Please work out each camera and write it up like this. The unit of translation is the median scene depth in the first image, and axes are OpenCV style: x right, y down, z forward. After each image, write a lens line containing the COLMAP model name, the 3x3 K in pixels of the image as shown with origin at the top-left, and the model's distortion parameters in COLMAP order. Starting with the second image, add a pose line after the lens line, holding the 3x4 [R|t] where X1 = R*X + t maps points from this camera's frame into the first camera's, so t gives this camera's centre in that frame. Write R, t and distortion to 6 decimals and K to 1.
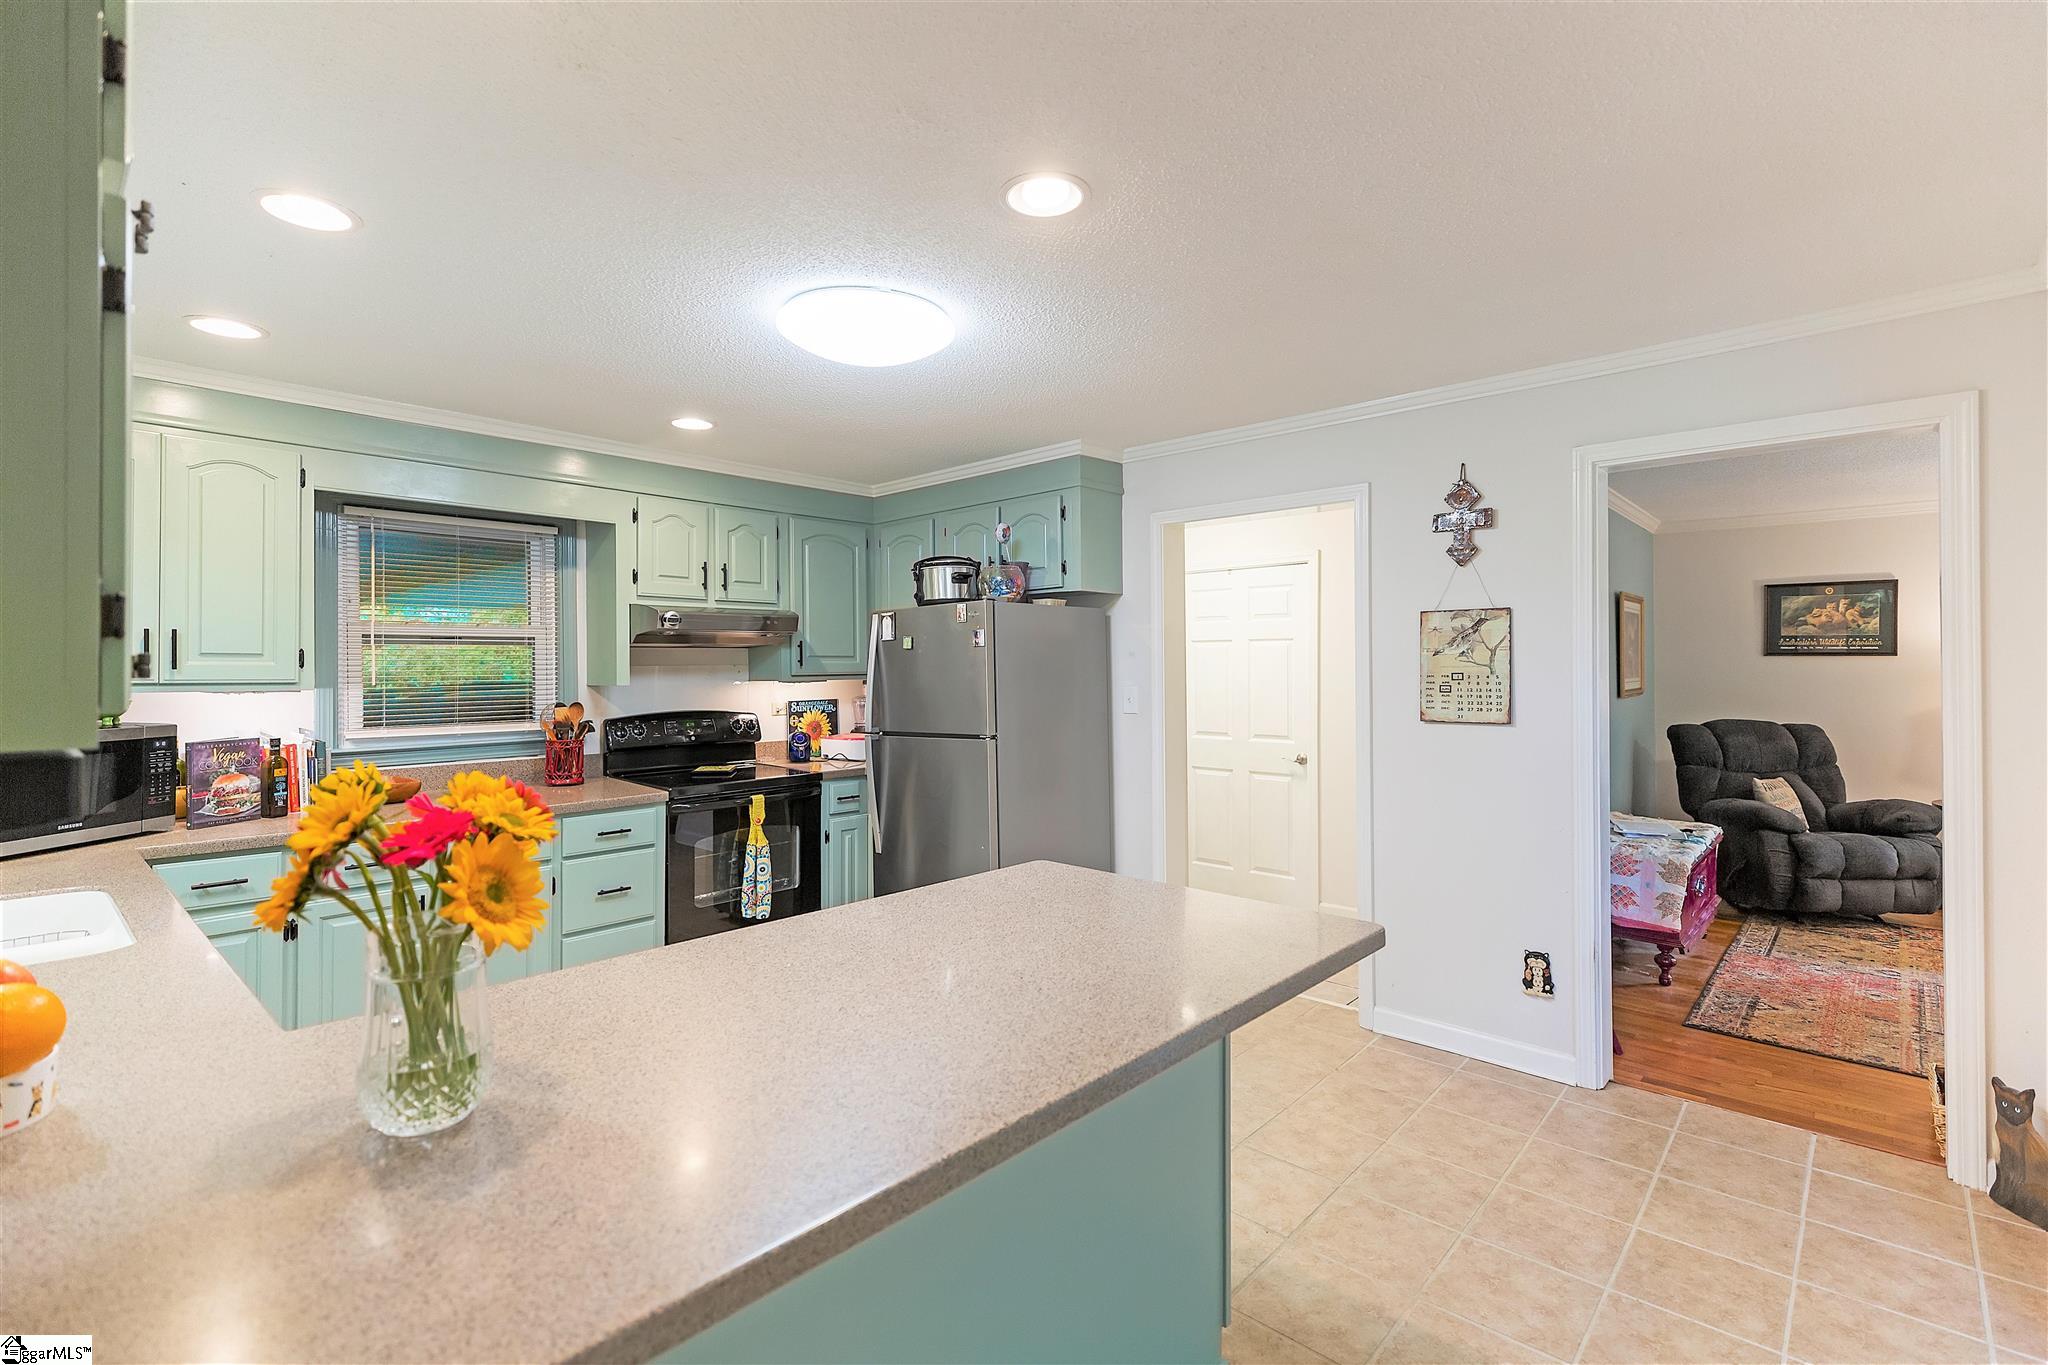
lens RADIAL K [[930.2, 0, 1041.1], [0, 930.2, 664.8], [0, 0, 1]] dist [0.003836, -0.000051]
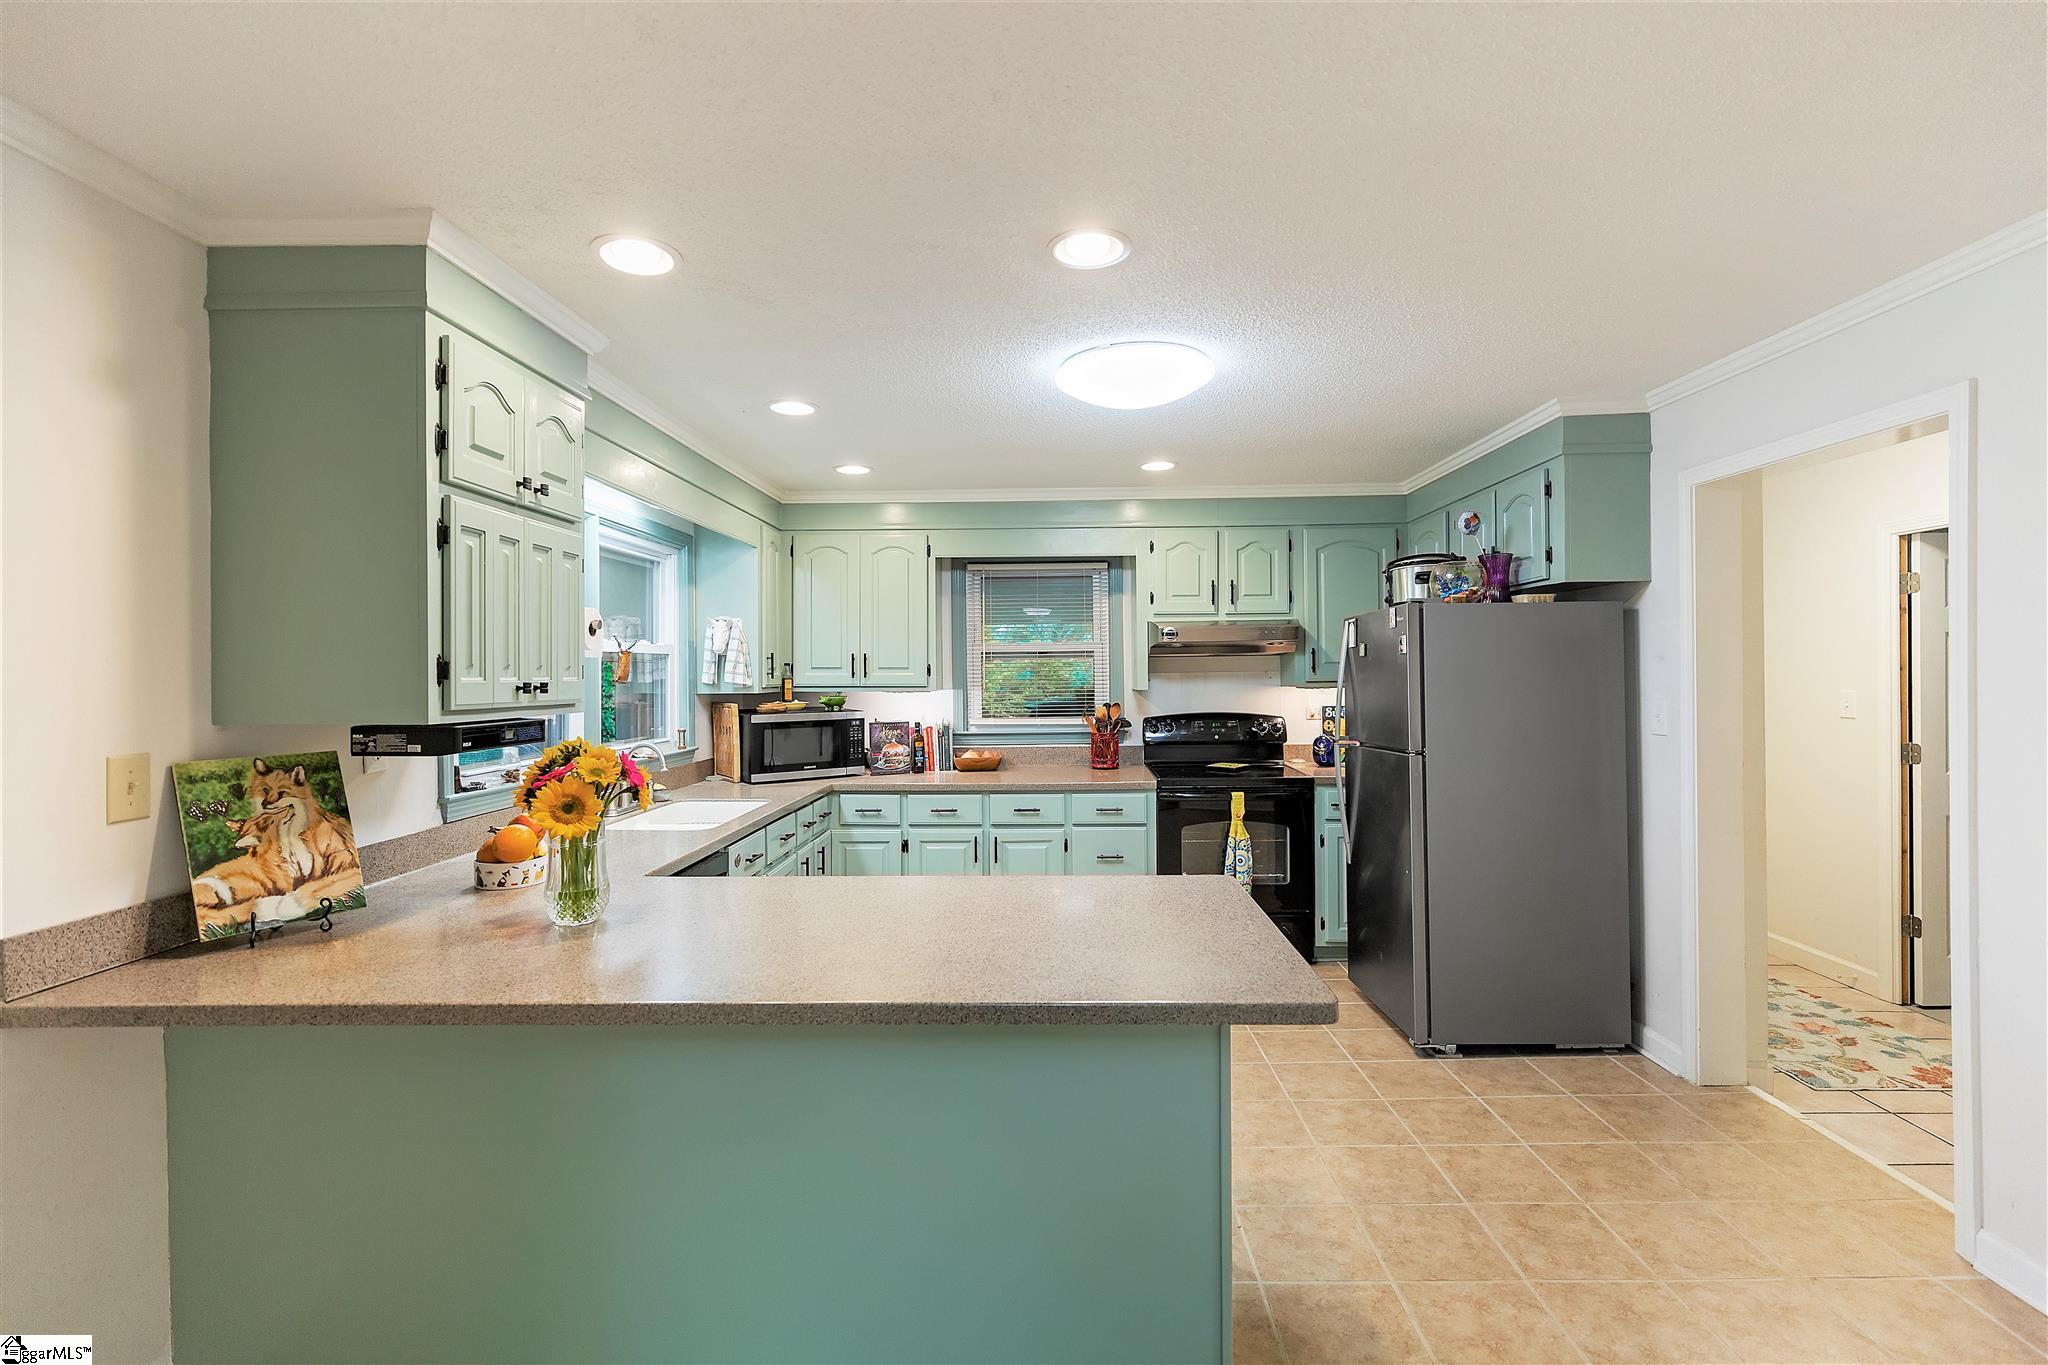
lens RADIAL K [[930.2, 0, 1035.6], [0, 930.2, 675.3], [0, 0, 1]] dist [0.003836, -0.000051]
pose [[0.656299, 0.002797, -0.754496, 0.360227], [0.008582, 0.999901, 0.011171, -0.010809], [0.754452, -0.013806, 0.656210, 0.110371]]
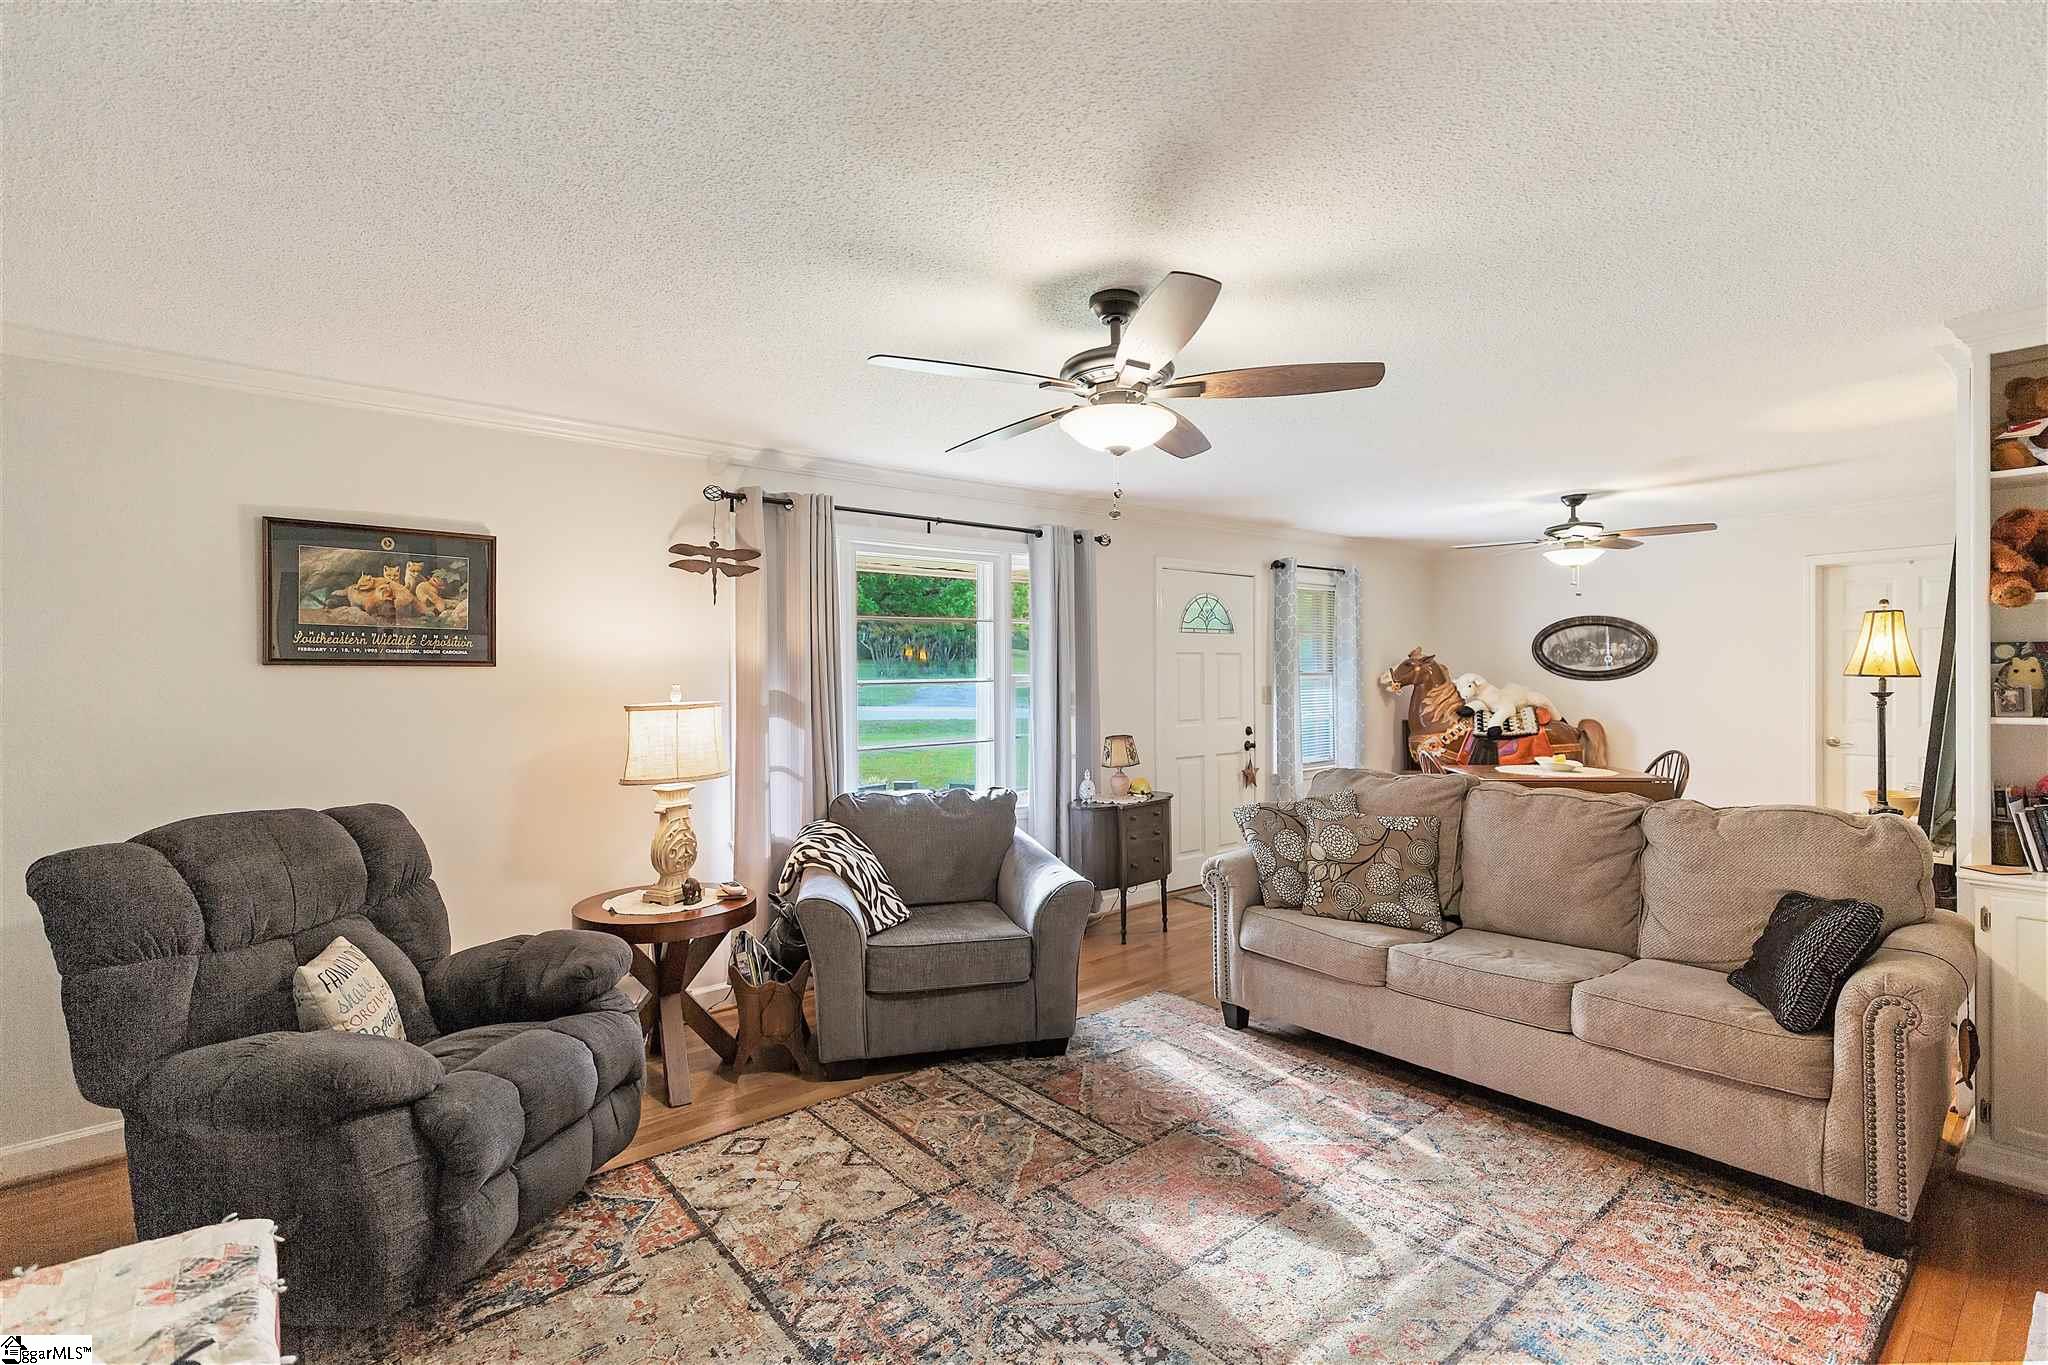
lens RADIAL K [[930.2, 0, 1026.5], [0, 930.2, 682.4], [0, 0, 1]] dist [0.003836, -0.000051]
pose [[0.138372, -0.004296, 0.990371, 0.547161], [0.008183, 0.999961, 0.003194, 0.001399], [-0.990347, 0.007662, 0.138402, 0.840383]]
